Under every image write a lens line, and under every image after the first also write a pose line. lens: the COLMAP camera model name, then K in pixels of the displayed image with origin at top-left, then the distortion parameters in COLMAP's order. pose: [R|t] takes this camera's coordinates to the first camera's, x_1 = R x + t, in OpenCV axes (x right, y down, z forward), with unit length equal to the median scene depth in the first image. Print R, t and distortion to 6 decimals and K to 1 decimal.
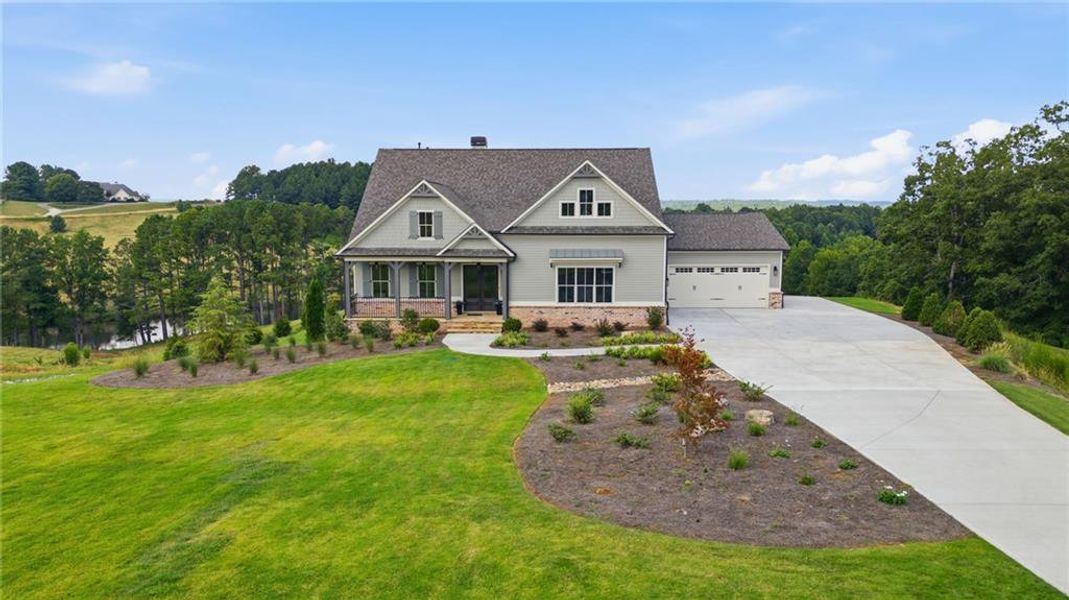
lens RADIAL K [[777.2, 0, 534.5], [0, 777.2, 300.0], [0, 0, 1]] dist [0.075719, -0.080377]
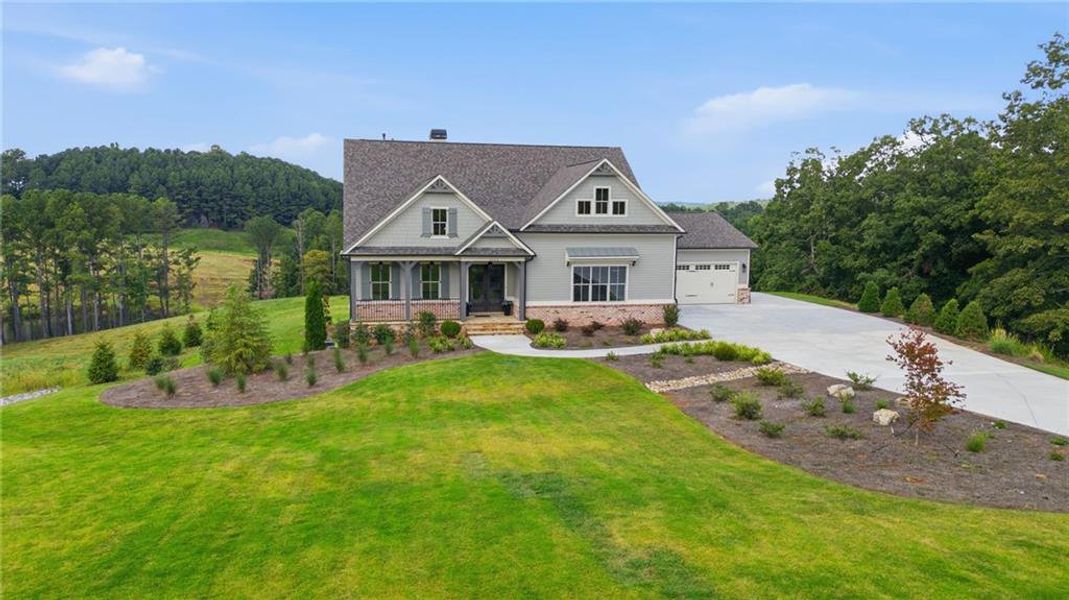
lens RADIAL K [[797.4, 0, 534.5], [0, 797.4, 300.0], [0, 0, 1]] dist [0.092606, -0.117375]
pose [[0.968668, -0.017477, 0.247743, -0.270651], [0.017080, 0.999847, 0.003750, -0.003599], [-0.247771, 0.000599, 0.968819, 0.029388]]
